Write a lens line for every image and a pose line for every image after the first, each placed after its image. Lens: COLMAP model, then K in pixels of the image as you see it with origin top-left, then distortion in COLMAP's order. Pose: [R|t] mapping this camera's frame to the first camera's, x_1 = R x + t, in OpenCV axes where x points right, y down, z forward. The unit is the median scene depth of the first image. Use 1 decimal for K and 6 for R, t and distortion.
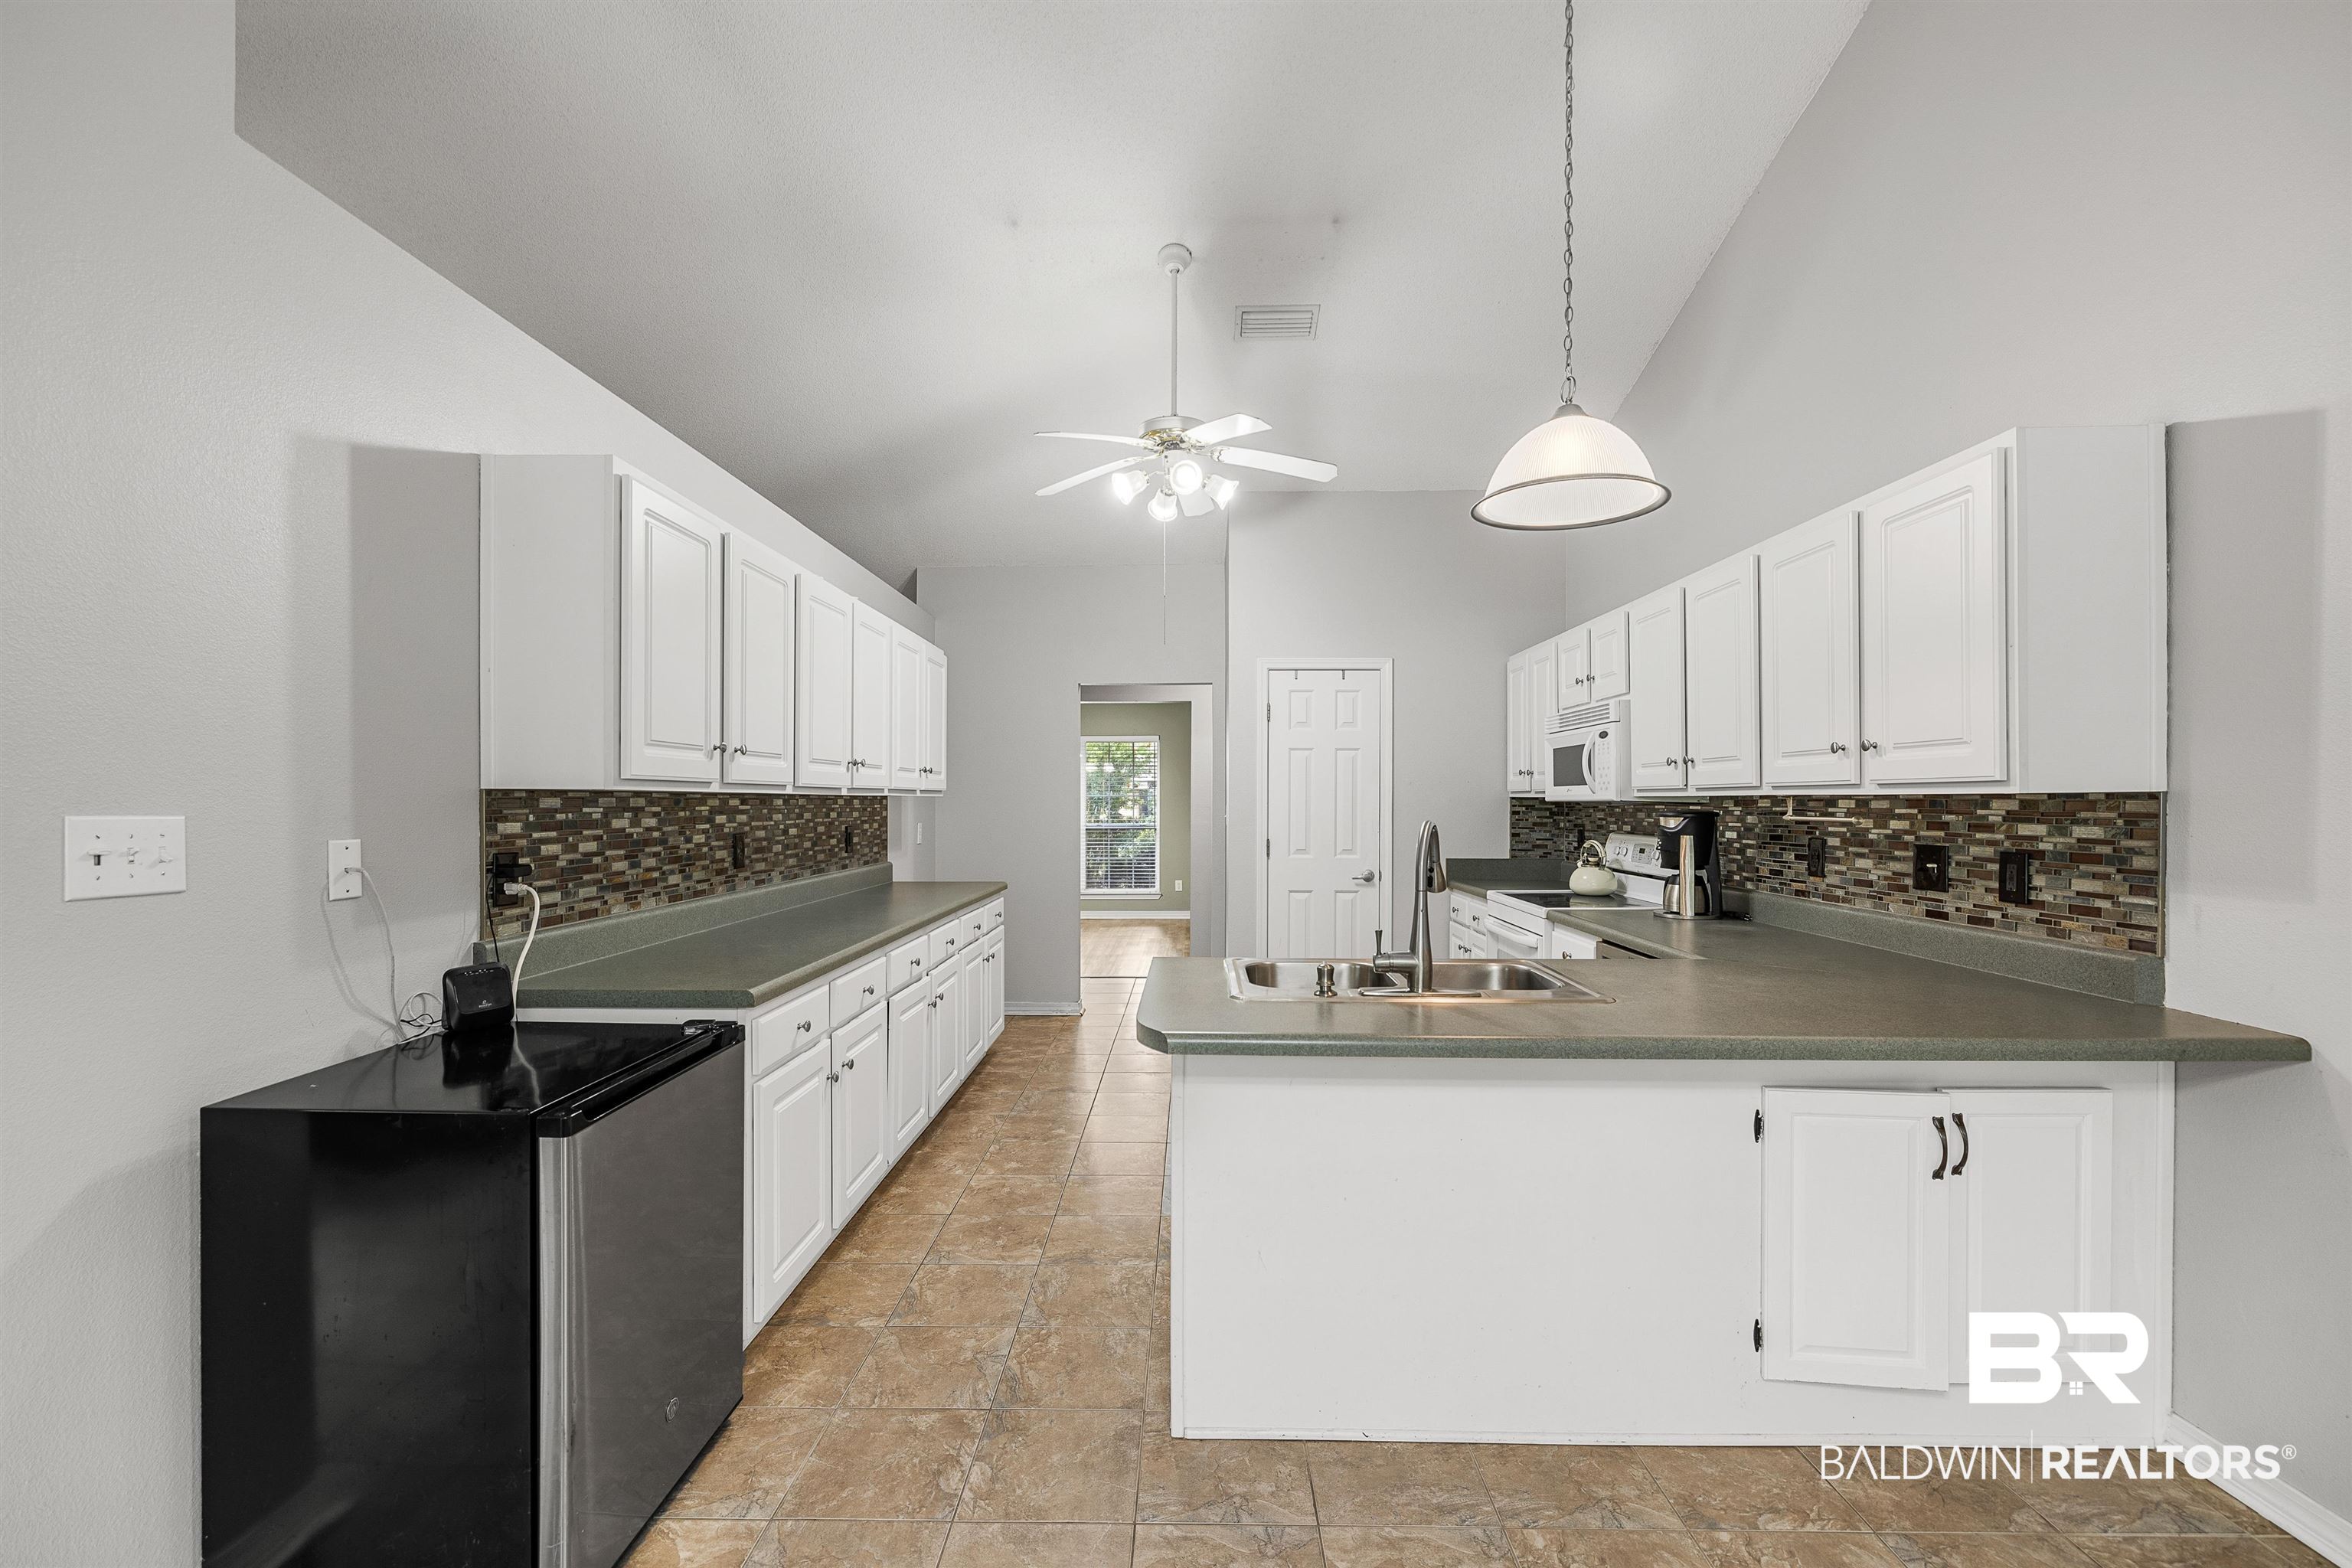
lens RADIAL K [[1001.5, 0, 1182.1], [0, 1001.5, 804.7], [0, 0, 1]] dist [0.002404, 0.000147]
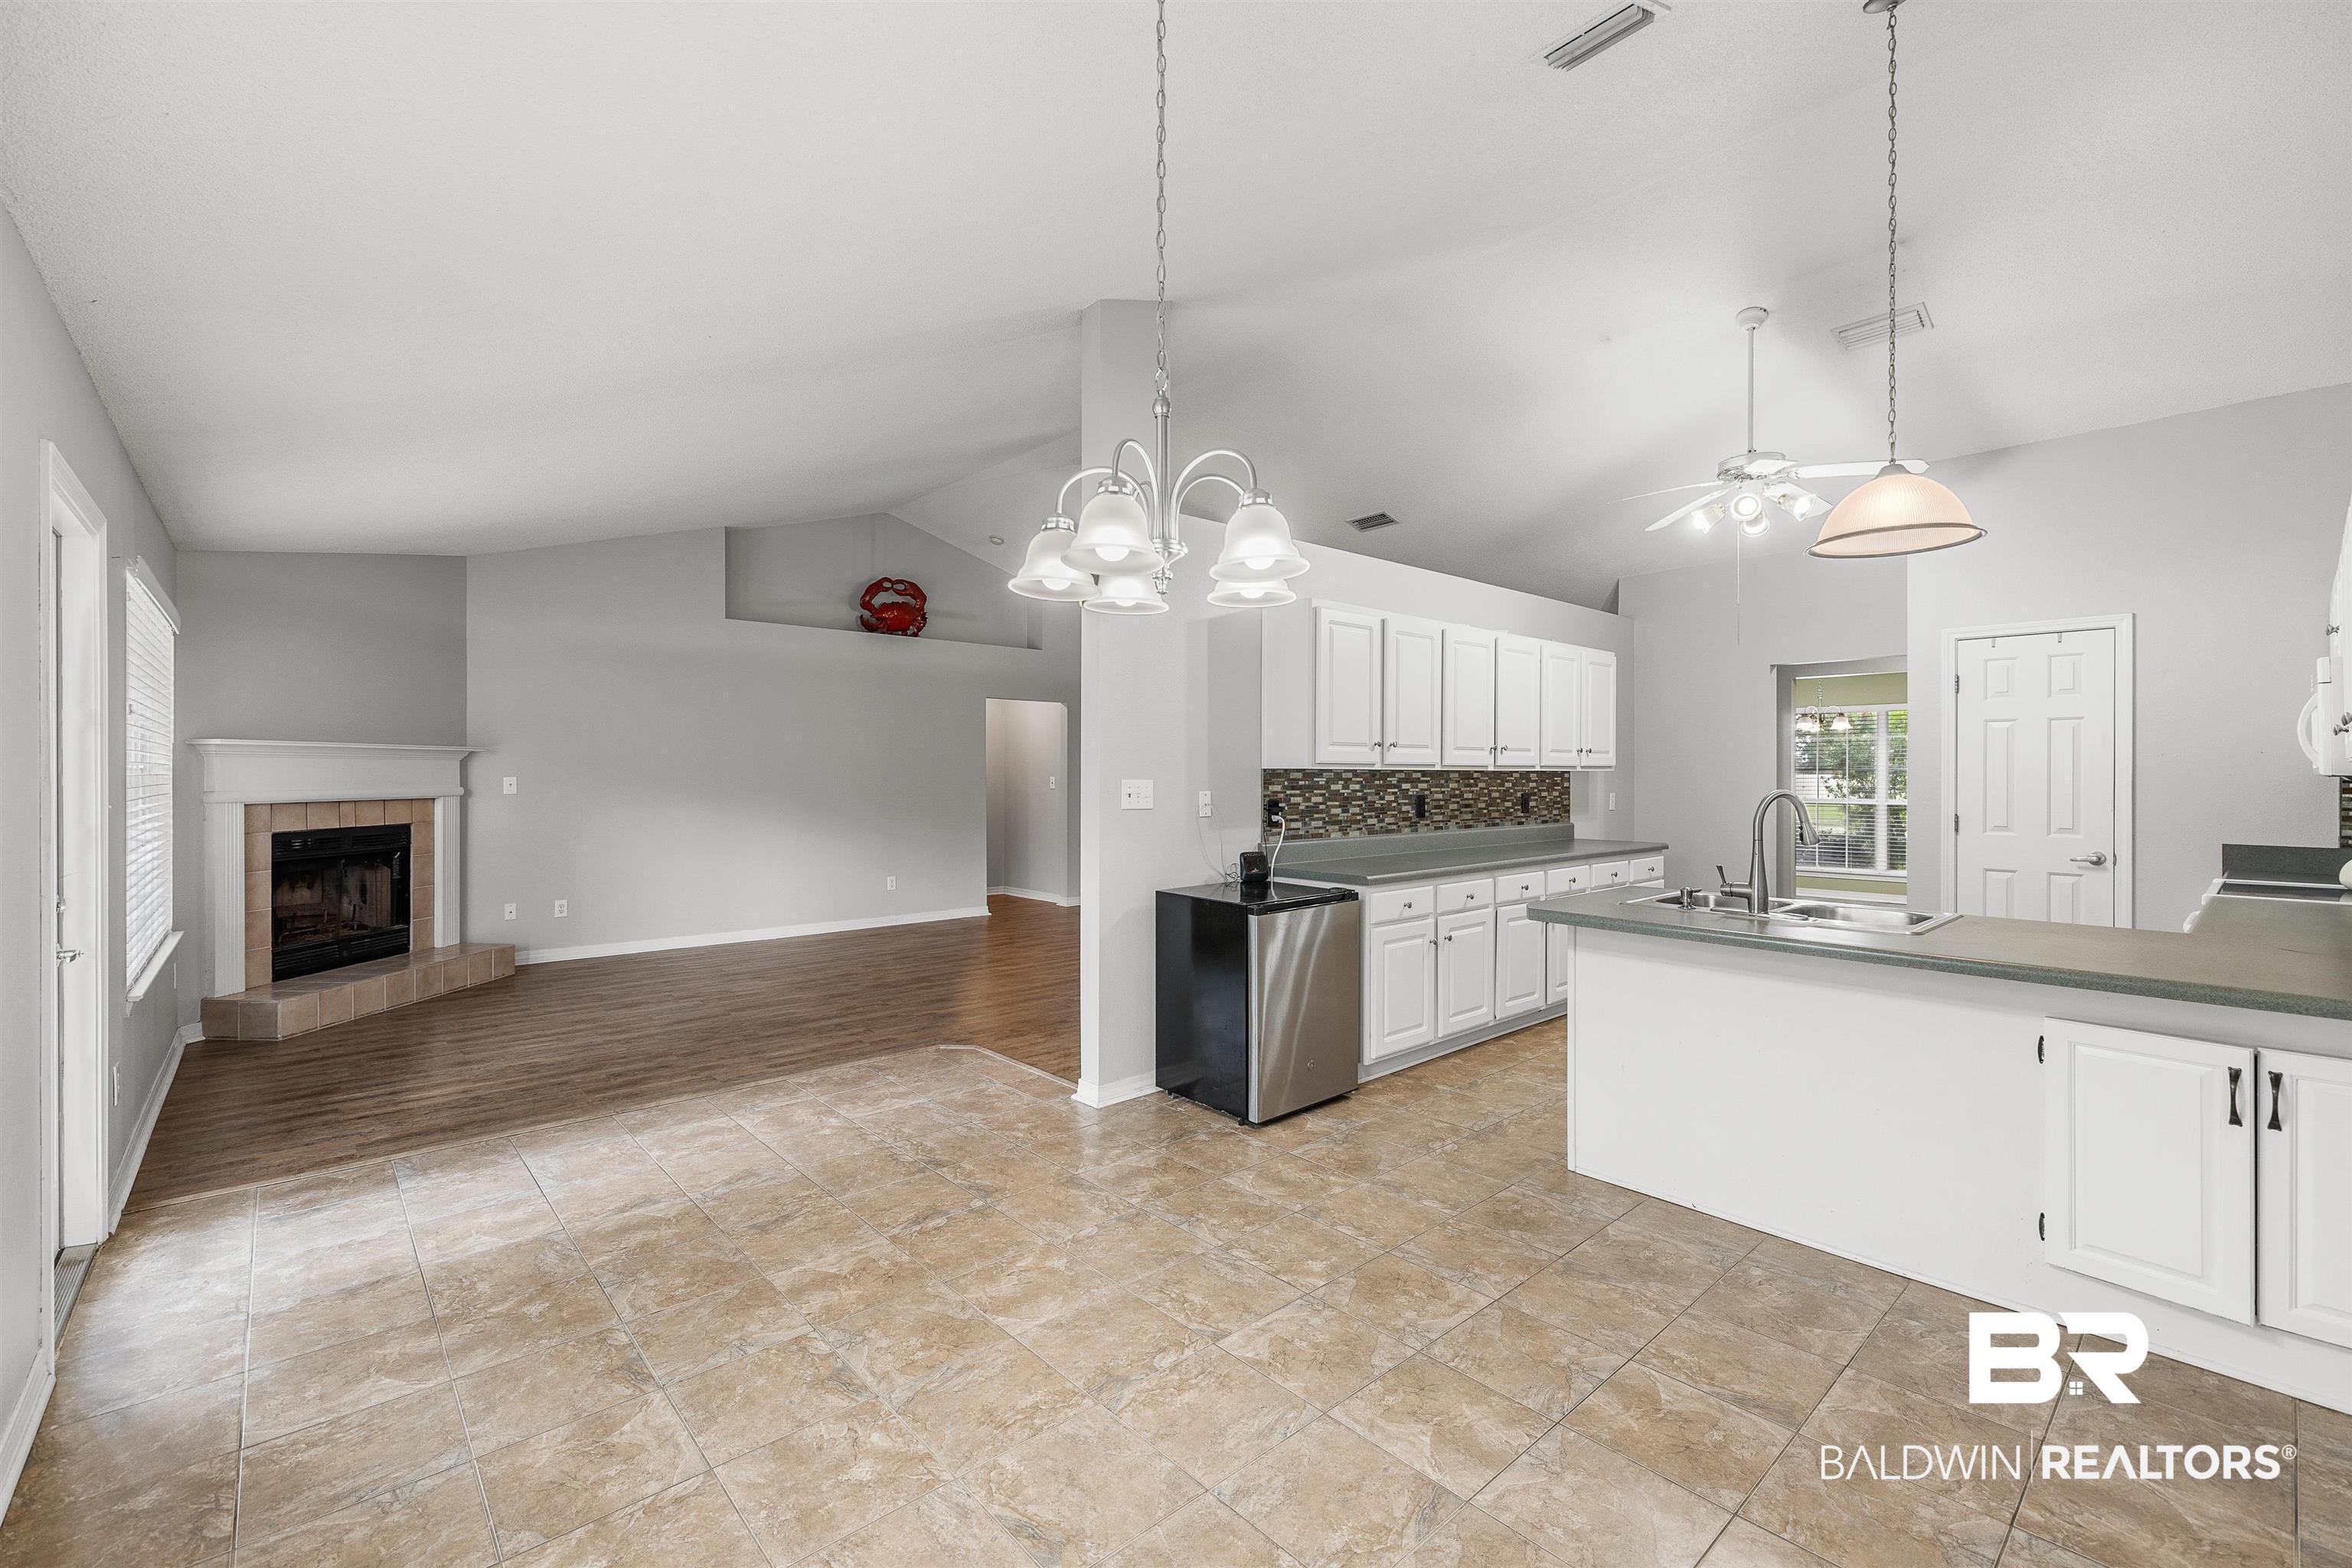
lens RADIAL K [[1001.5, 0, 1174.8], [0, 1001.5, 769.2], [0, 0, 1]] dist [0.002404, 0.000147]
pose [[0.676783, -0.002167, -0.736180, 0.557376], [-0.003794, 0.999972, -0.006431, -0.000825], [0.736173, 0.007146, 0.676756, -0.418679]]
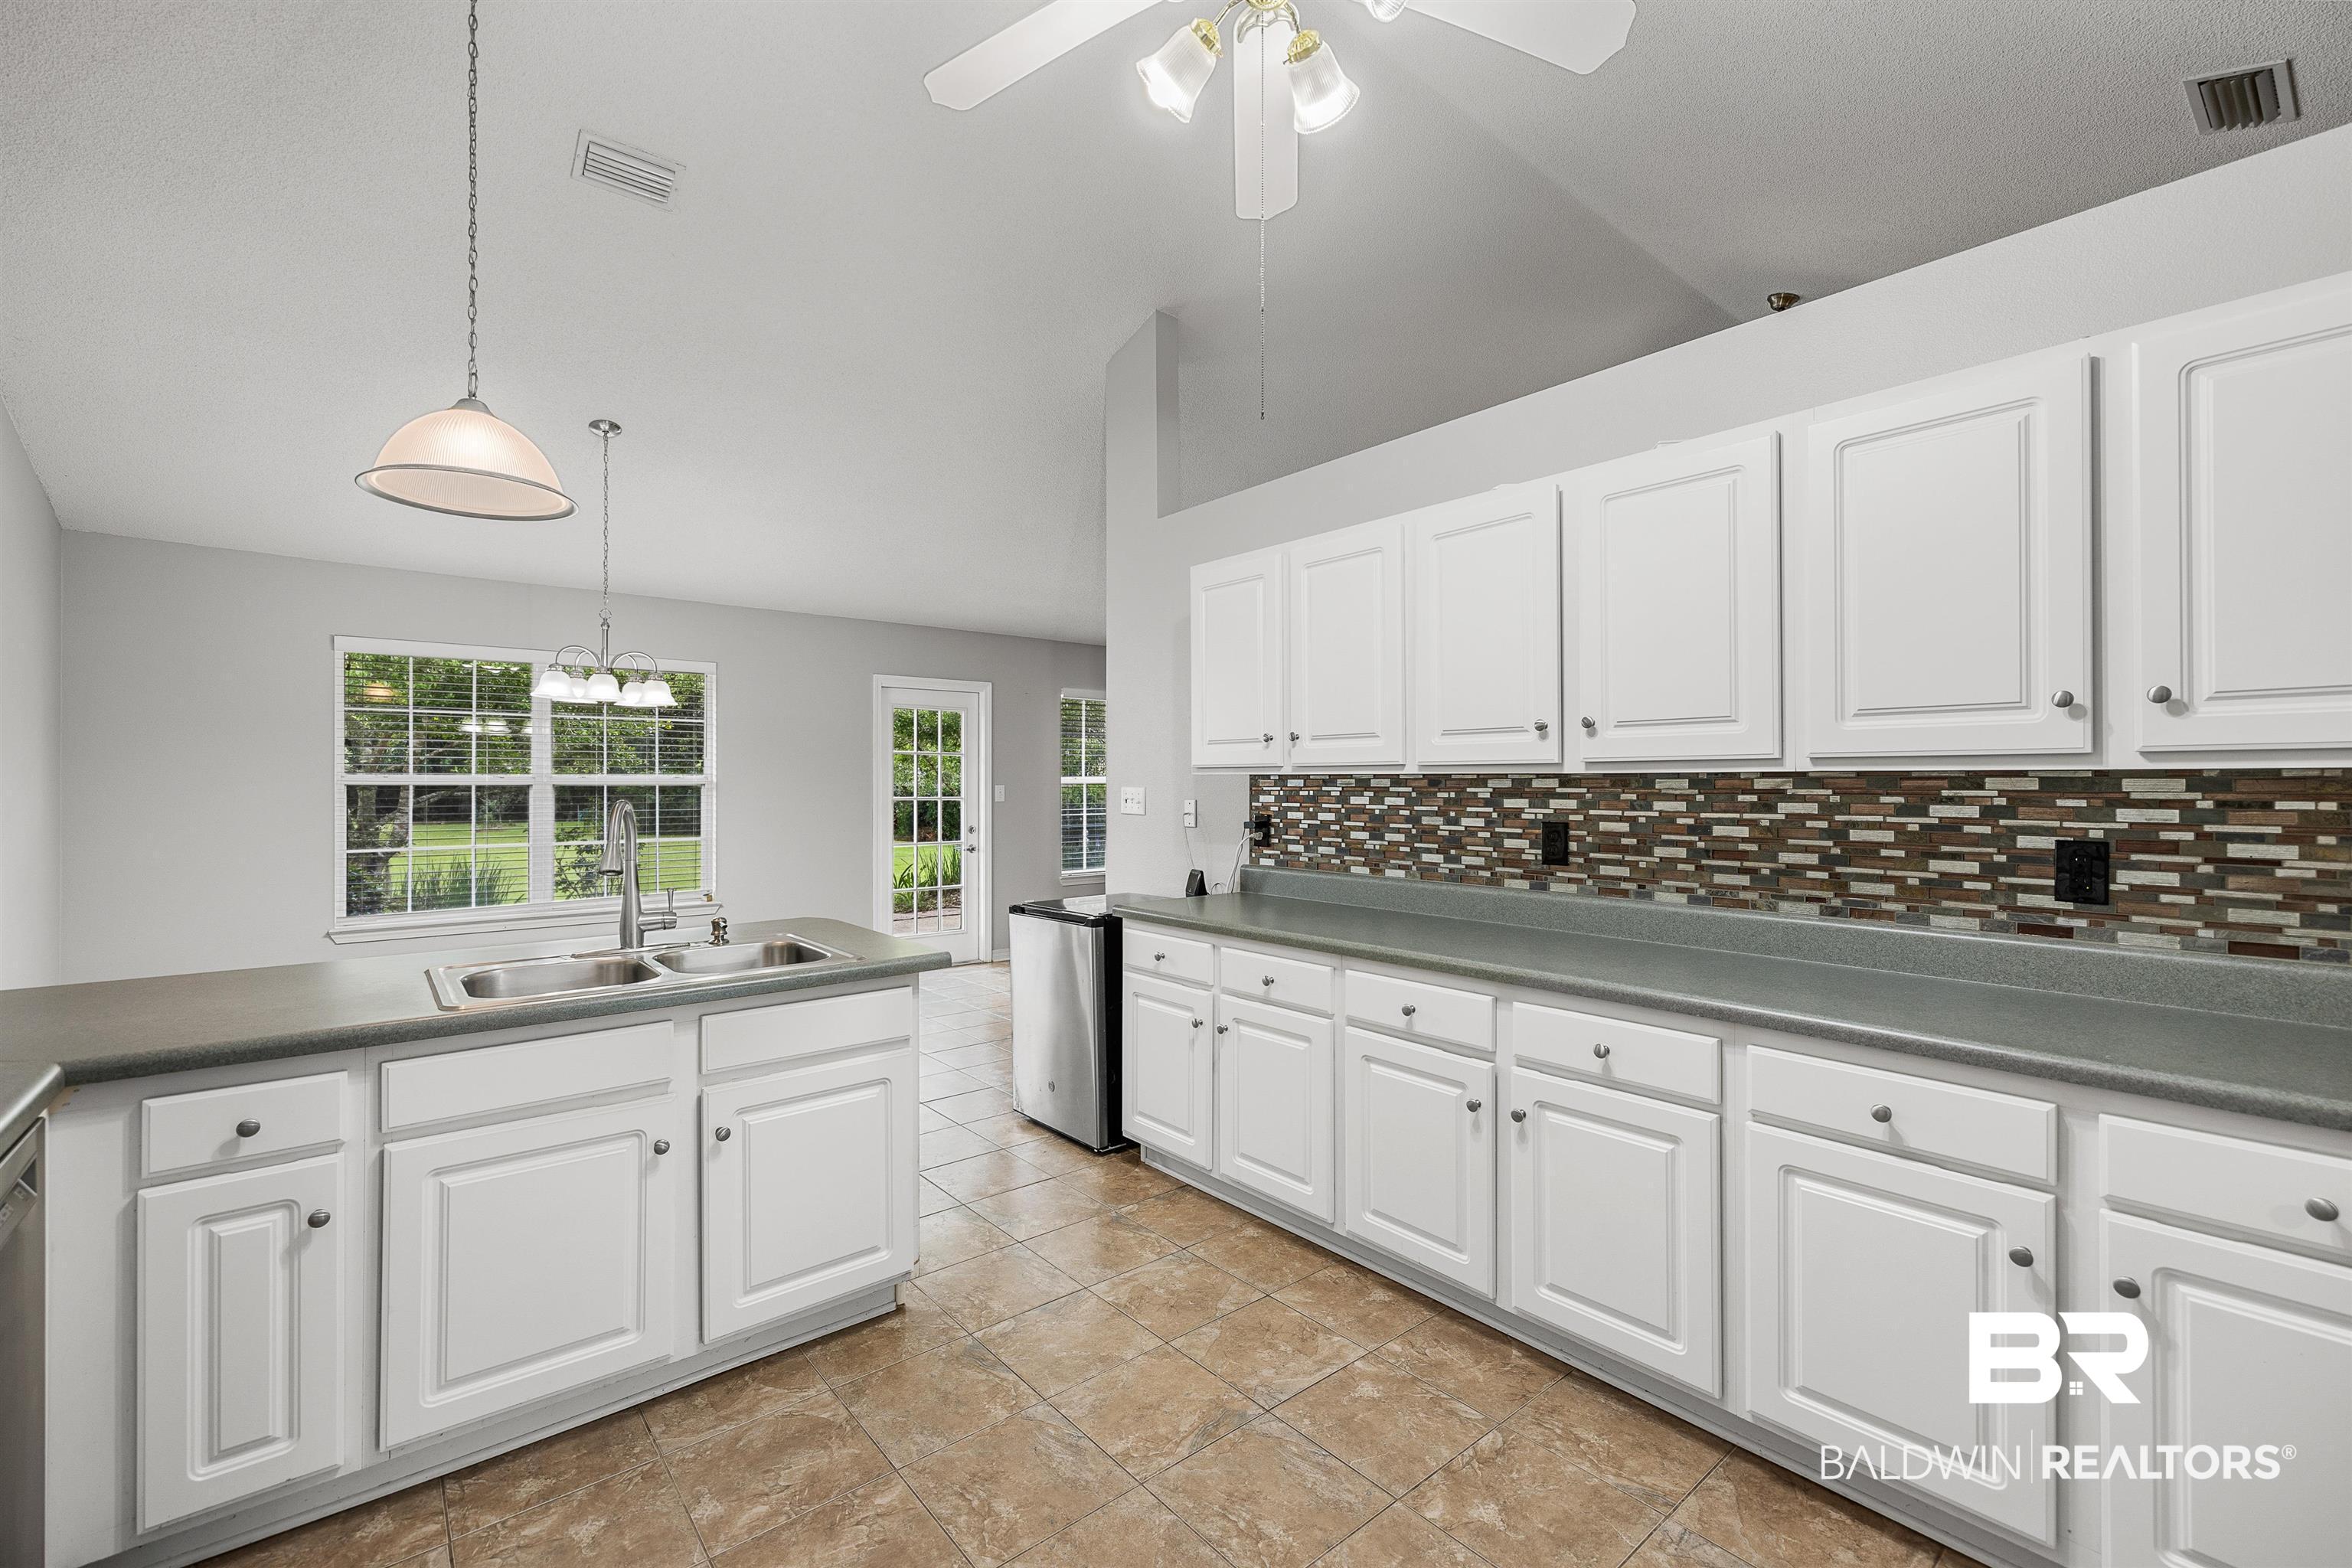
lens RADIAL K [[1001.5, 0, 1172.0], [0, 1001.5, 774.6], [0, 0, 1]] dist [0.002404, 0.000147]
pose [[-0.763897, 0.000904, -0.645337, 0.396029], [0.001752, 0.999998, -0.000673, -0.012131], [0.645335, -0.001645, -0.763898, 1.779461]]
